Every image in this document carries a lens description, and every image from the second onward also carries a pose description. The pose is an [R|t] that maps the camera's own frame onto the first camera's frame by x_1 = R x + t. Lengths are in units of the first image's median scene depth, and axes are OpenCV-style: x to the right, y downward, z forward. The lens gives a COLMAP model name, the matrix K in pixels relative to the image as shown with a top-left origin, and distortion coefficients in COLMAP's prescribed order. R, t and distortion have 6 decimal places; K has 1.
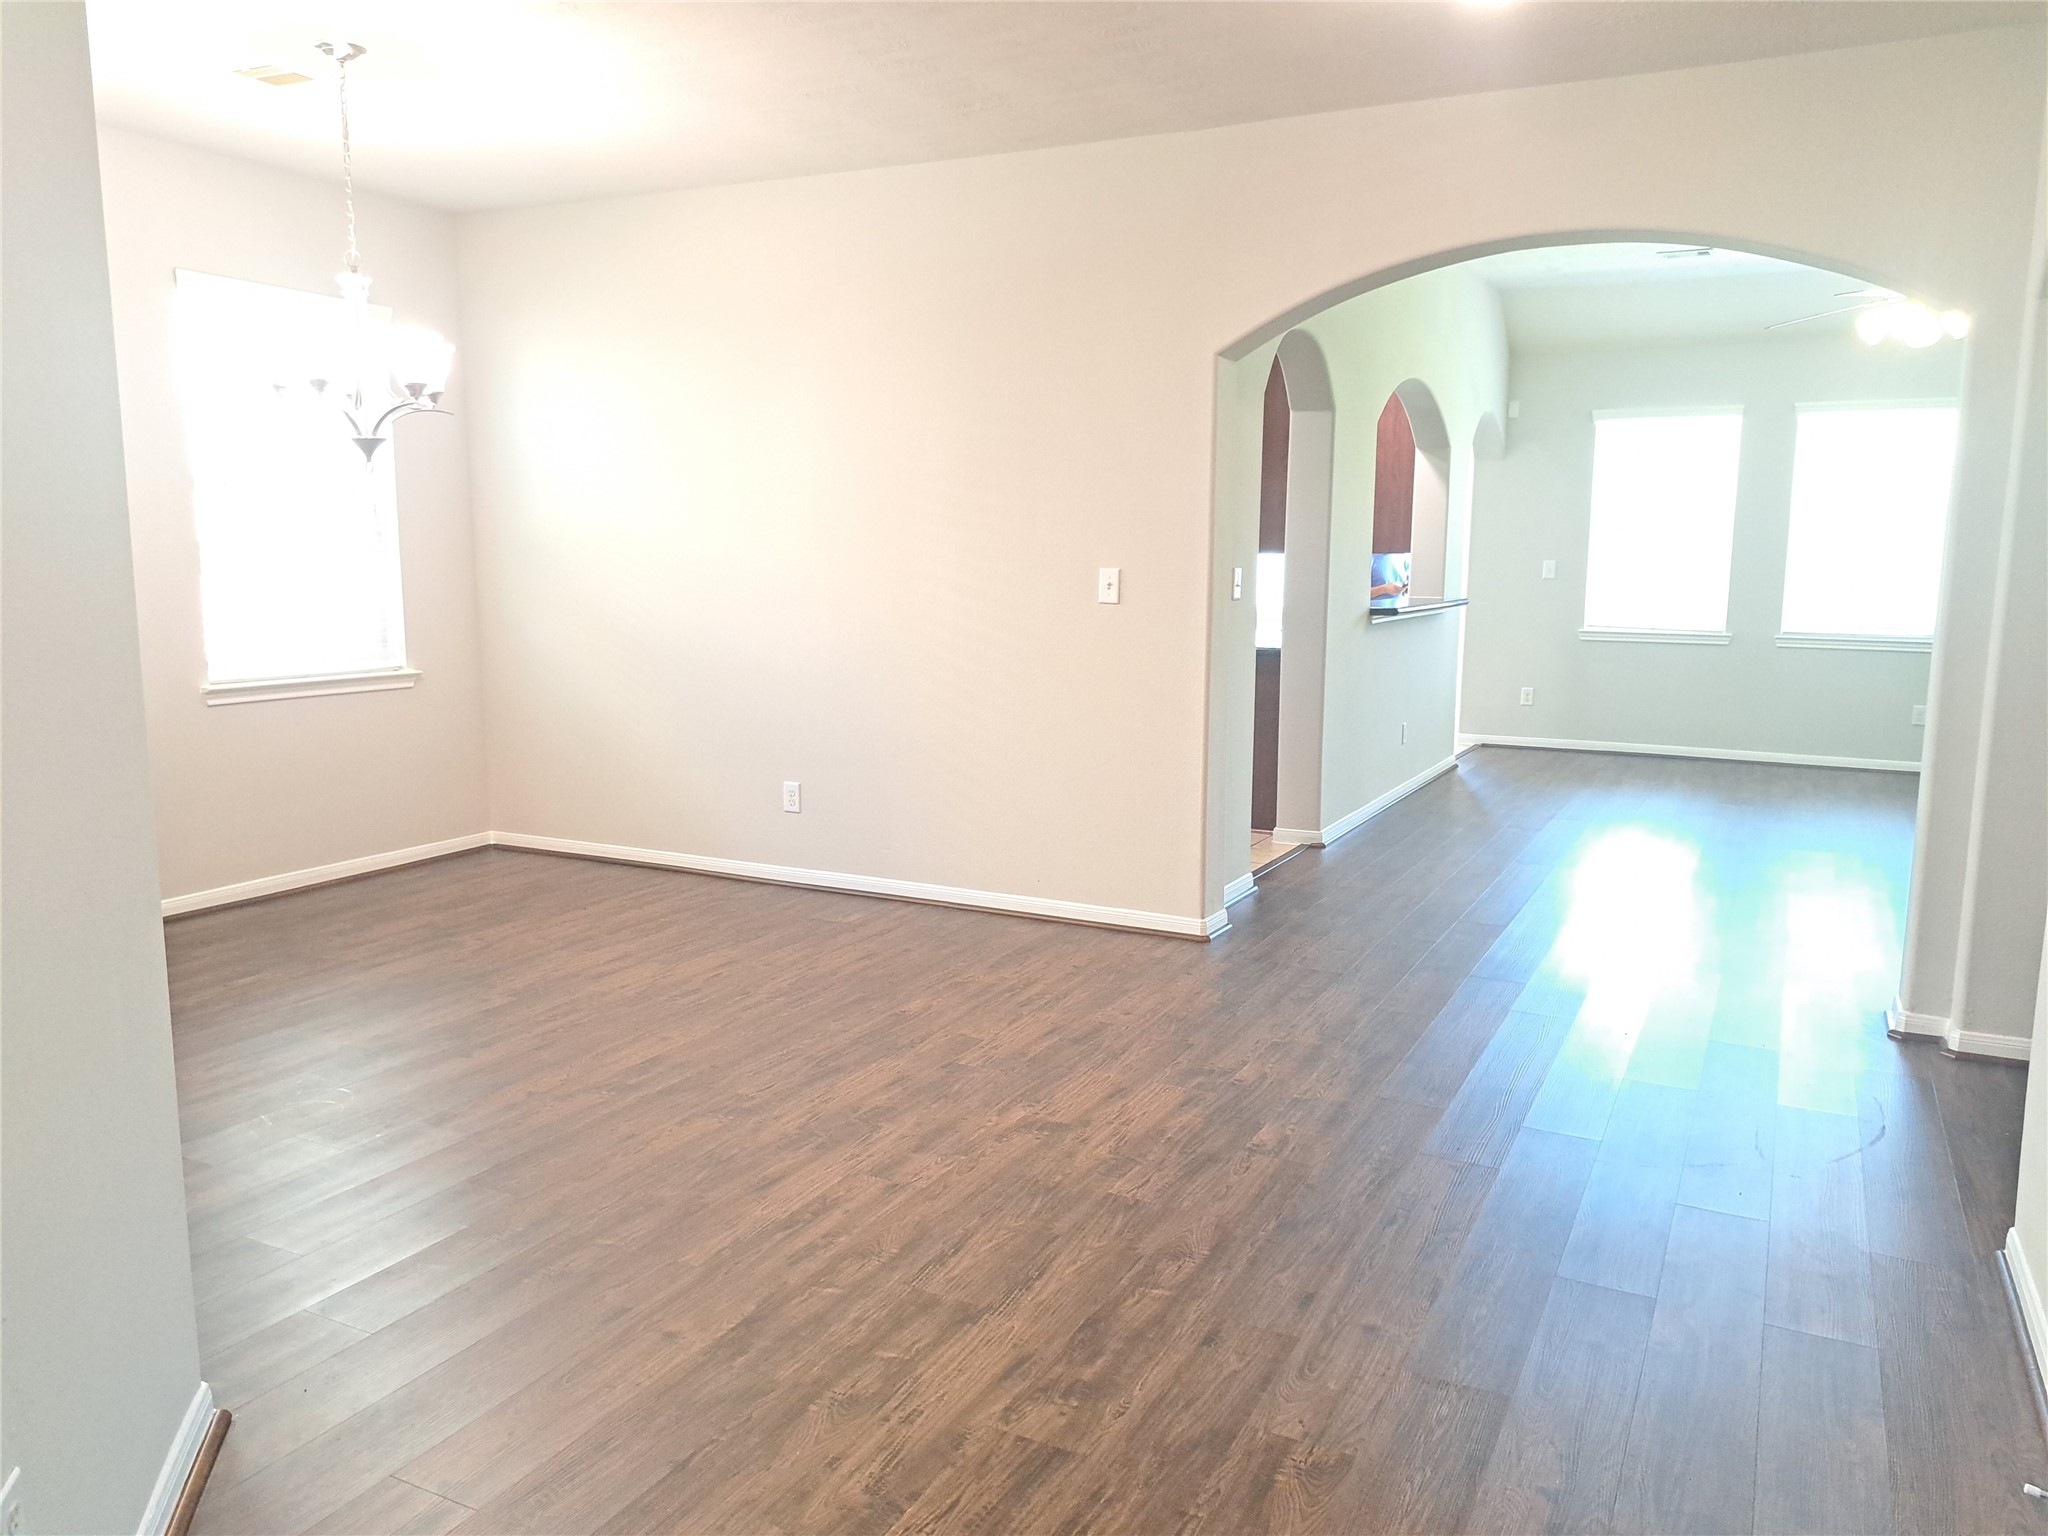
lens RADIAL K [[1453.6, 0, 1019.1], [0, 1453.6, 762.0], [0, 0, 1]] dist [0.044749, -0.007344]
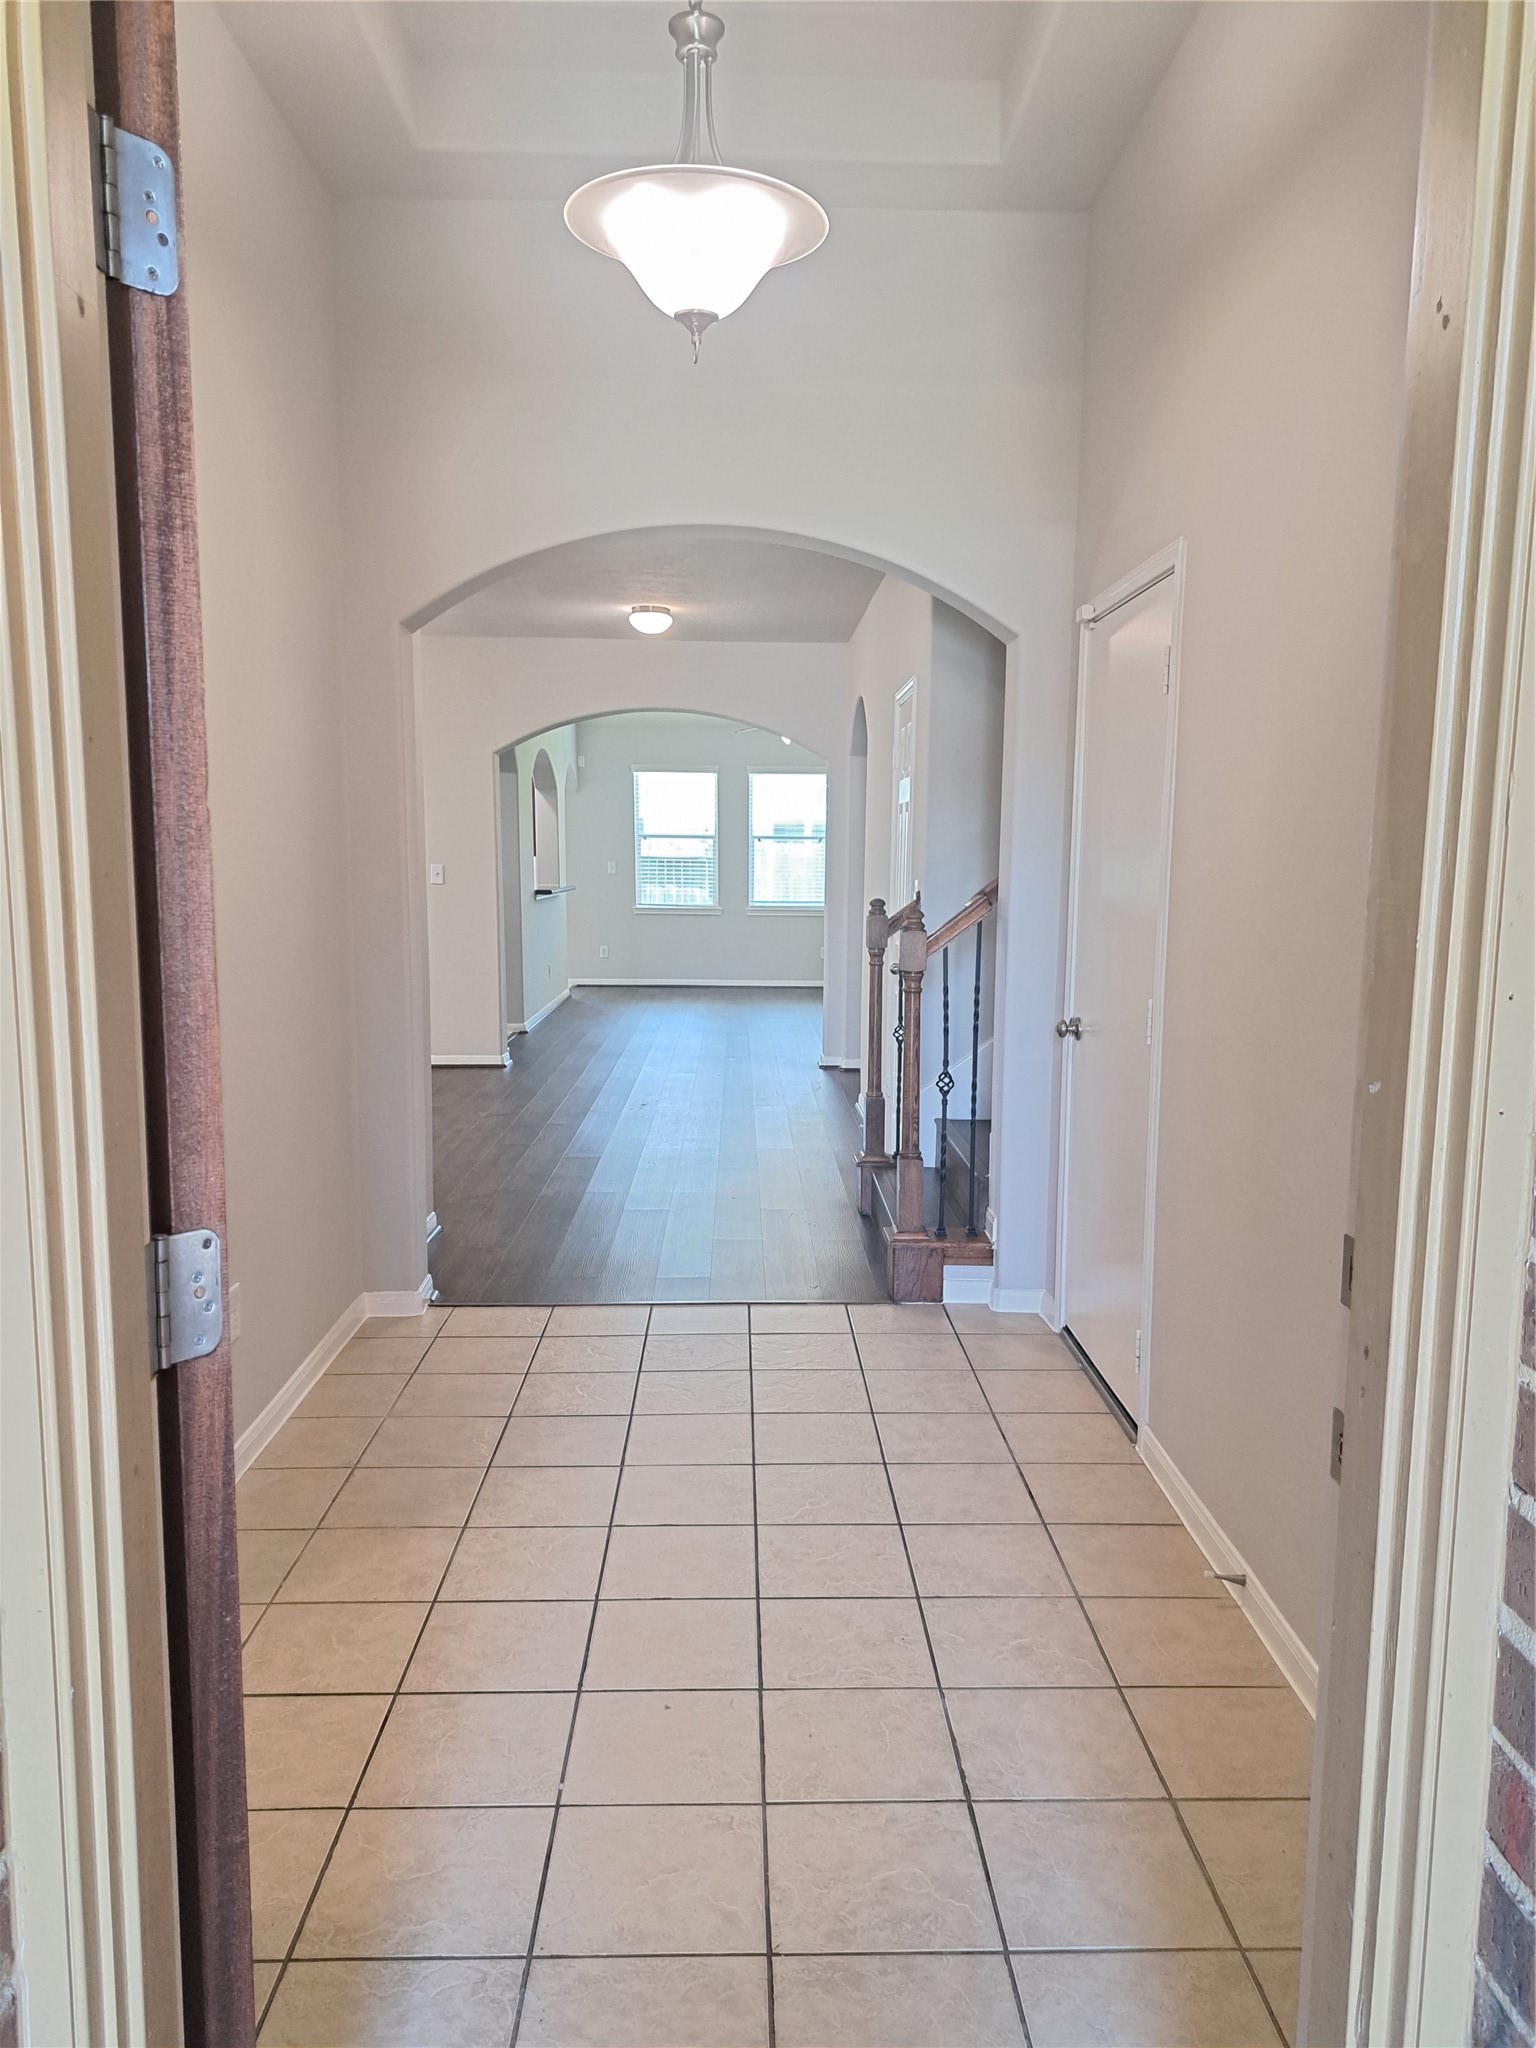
lens RADIAL K [[1453.6, 0, 765.3], [0, 1453.6, 1034.0], [0, 0, 1]] dist [0.044749, -0.007344]
pose [[0.872050, -0.067278, 0.484770, -0.332043], [0.079059, 0.996862, -0.003871, 0.081100], [-0.482988, 0.041701, 0.874633, -0.540537]]
